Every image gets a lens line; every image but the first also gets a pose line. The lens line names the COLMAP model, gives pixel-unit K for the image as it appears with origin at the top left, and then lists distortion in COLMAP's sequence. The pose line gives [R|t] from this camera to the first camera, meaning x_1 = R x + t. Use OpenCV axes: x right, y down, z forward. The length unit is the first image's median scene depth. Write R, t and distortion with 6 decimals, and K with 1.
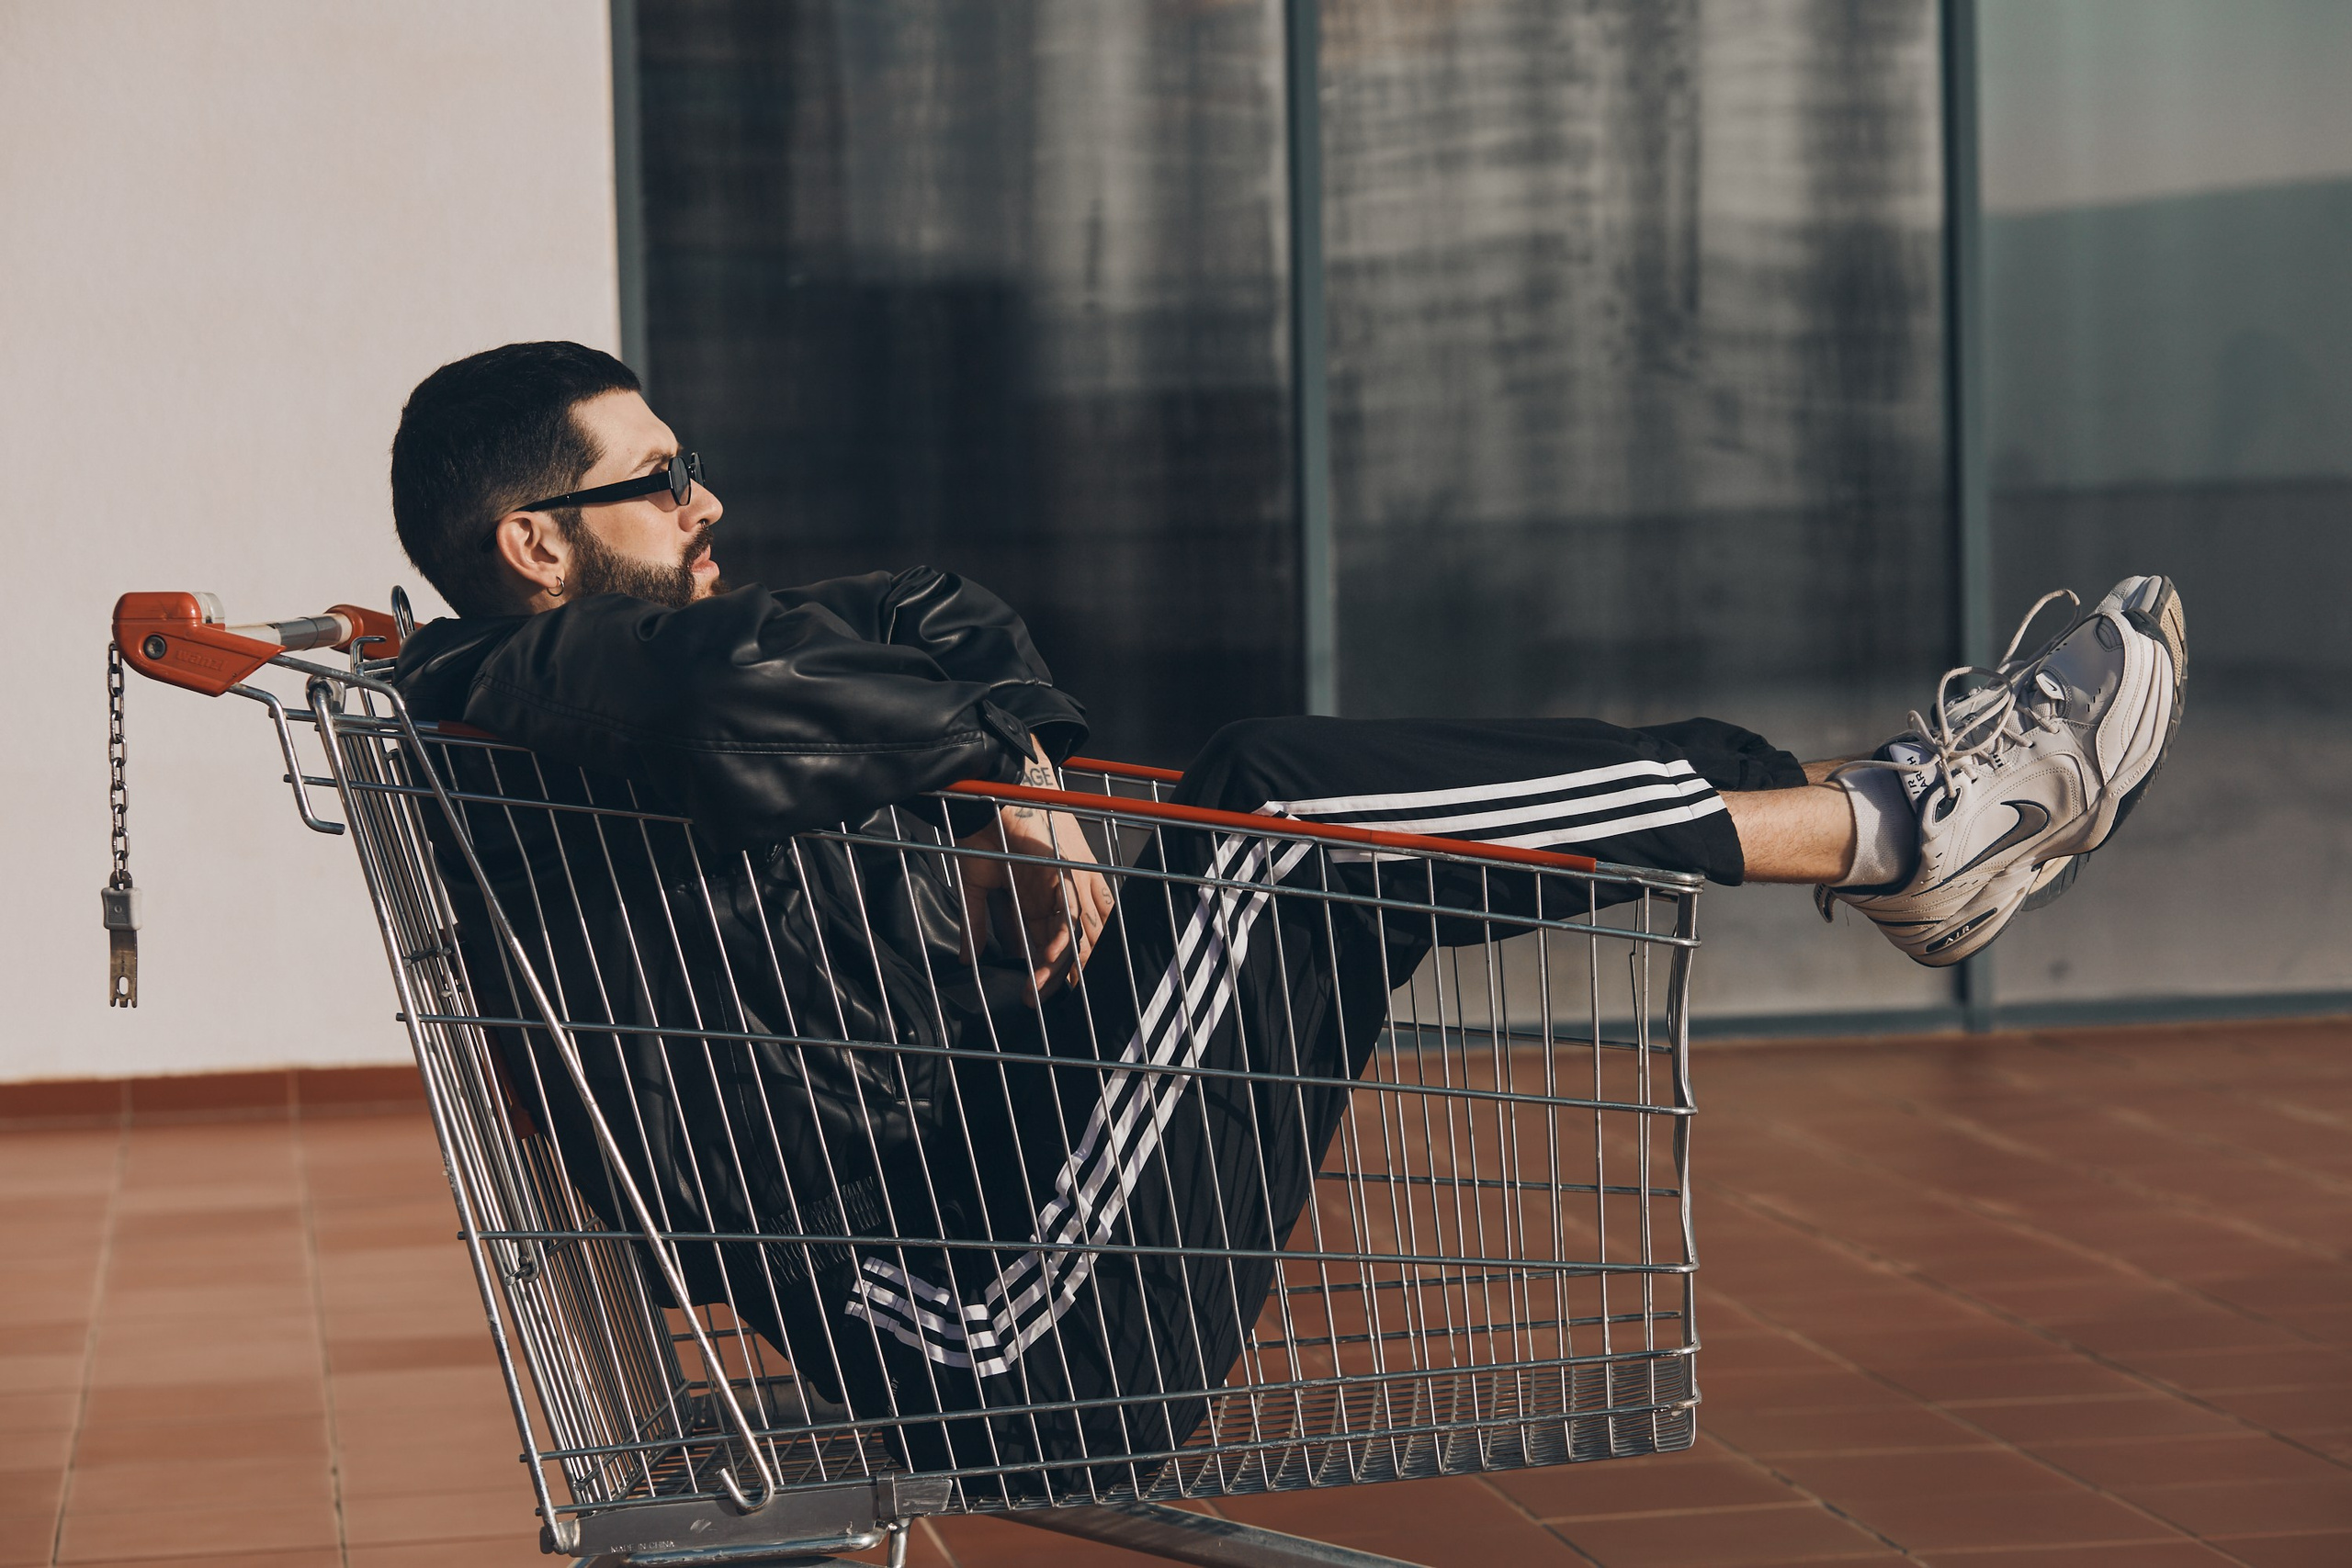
lens RADIAL K [[5602.1, 0, 1176.0], [0, 5602.1, 784.0], [0, 0, 1]] dist [-0.017010, -1.366037]
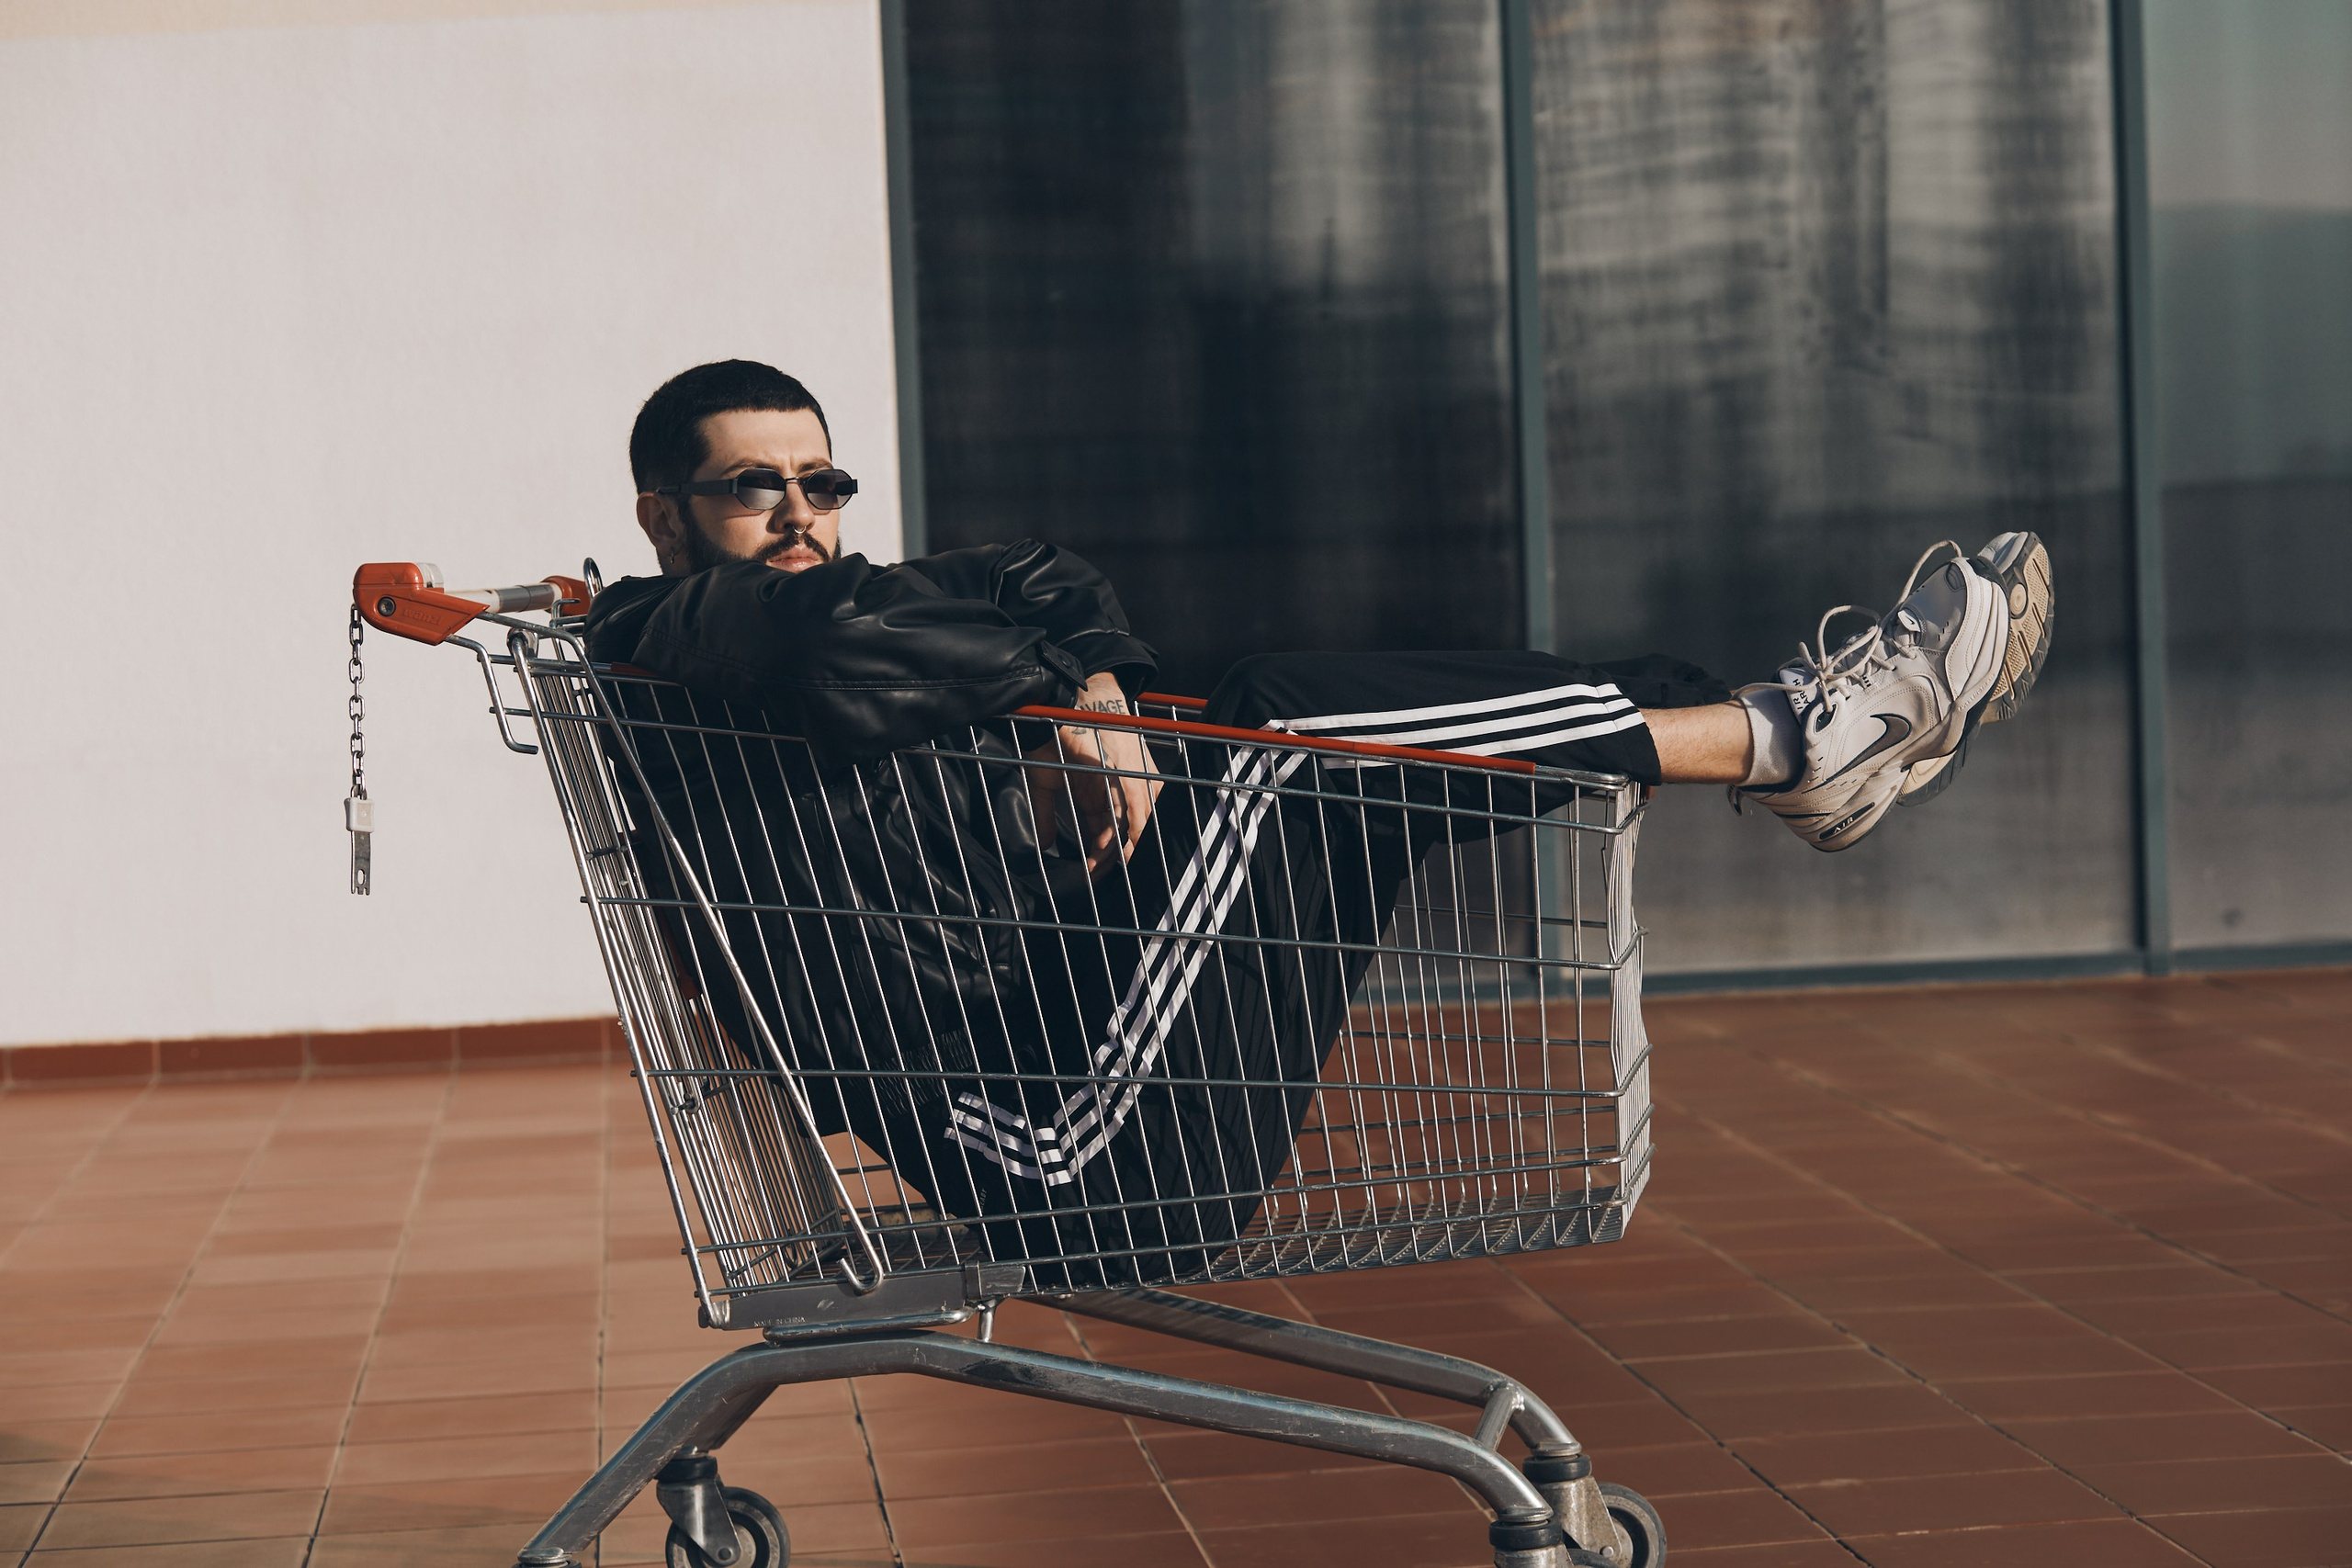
lens RADIAL K [[5602.1, 0, 1176.0], [0, 5602.1, 784.0], [0, 0, 1]] dist [-0.017010, -1.366037]
pose [[0.997546, -0.009722, -0.069340, 0.079118], [0.009671, 0.999953, -0.001078, 0.017955], [0.069347, 0.000404, 0.997593, -0.236696]]
